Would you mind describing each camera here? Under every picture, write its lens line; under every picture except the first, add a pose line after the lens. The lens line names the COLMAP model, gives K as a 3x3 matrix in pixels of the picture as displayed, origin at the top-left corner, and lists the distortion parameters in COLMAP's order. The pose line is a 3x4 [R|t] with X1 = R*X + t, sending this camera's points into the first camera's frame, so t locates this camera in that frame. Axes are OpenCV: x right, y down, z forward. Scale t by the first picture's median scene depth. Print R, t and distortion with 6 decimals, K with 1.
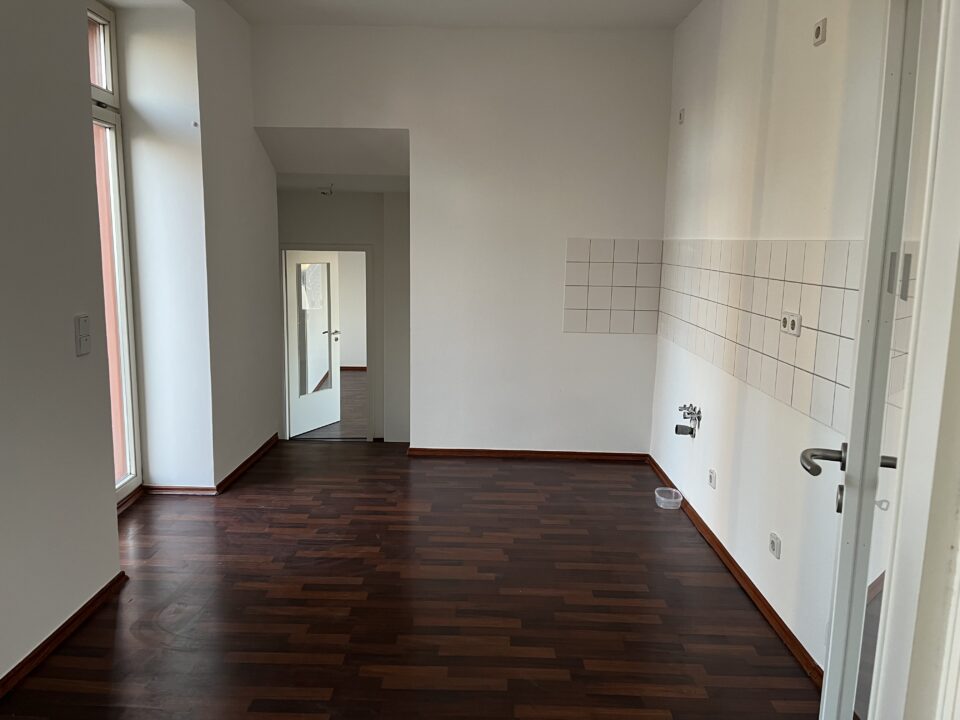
lens RADIAL K [[729.1, 0, 480.0], [0, 729.1, 360.0], [0, 0, 1]] dist [-0.000774, -0.001582]
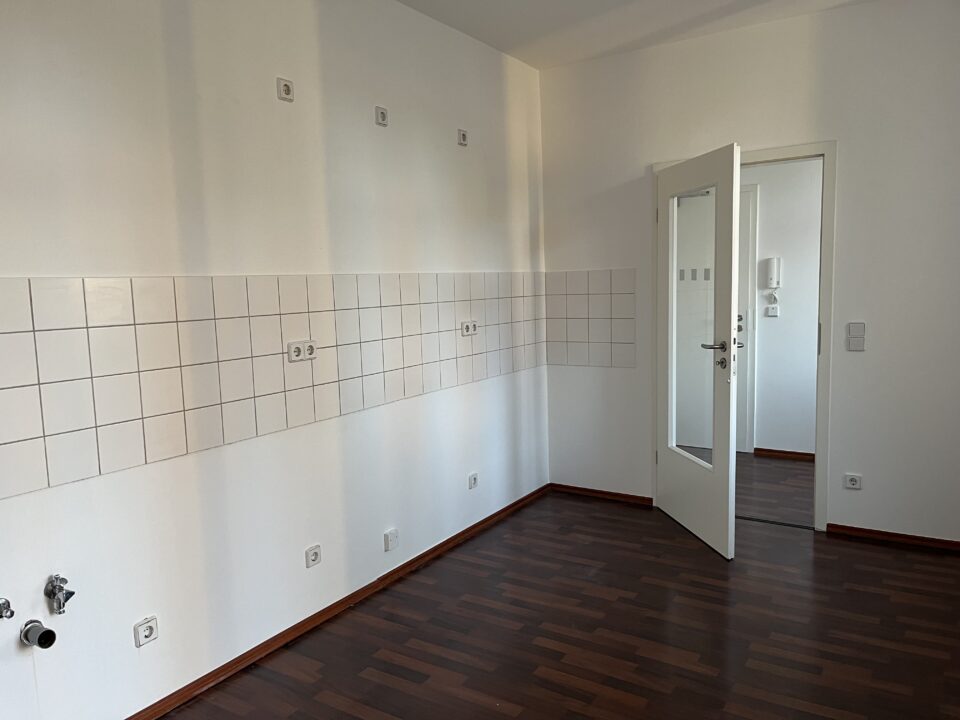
lens RADIAL K [[727.7, 0, 465.6], [0, 727.7, 359.4], [0, 0, 1]] dist [0.000281, 0.001341]
pose [[-0.855294, -0.049886, 0.515735, -0.373874], [0.098656, 0.961466, 0.256613, -0.318953], [-0.508663, 0.270360, -0.817415, 1.920089]]
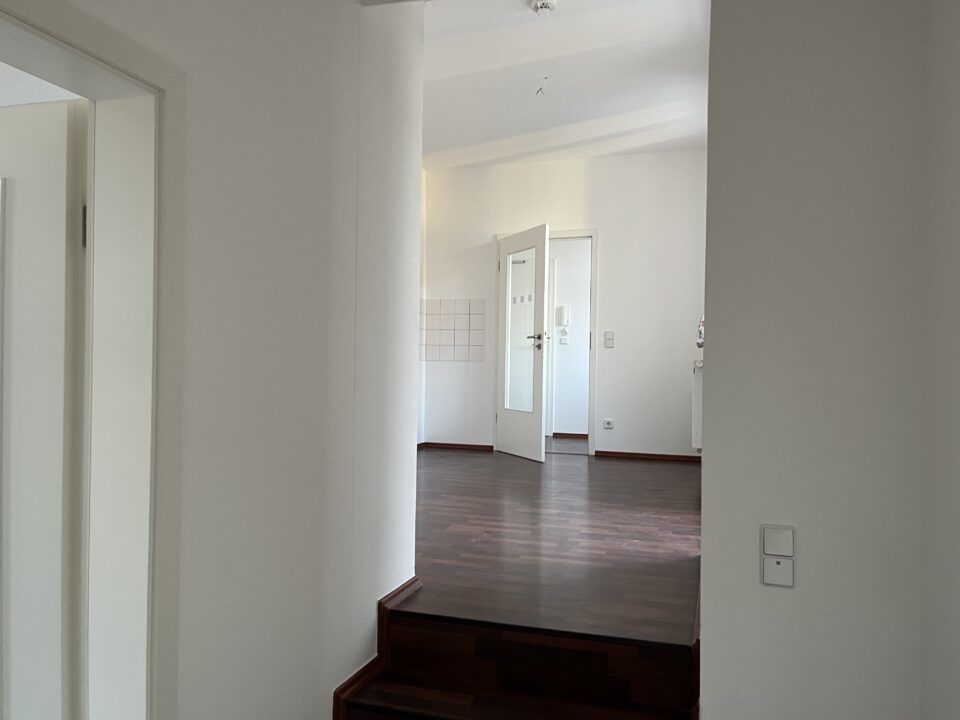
lens RADIAL K [[729.1, 0, 480.0], [0, 729.1, 360.0], [0, 0, 1]] dist [-0.000774, -0.001582]
pose [[-0.966018, -0.031466, 0.256553, -0.461910], [0.010022, 0.987256, 0.158825, -0.275856], [-0.258281, 0.155999, -0.953392, 2.549996]]
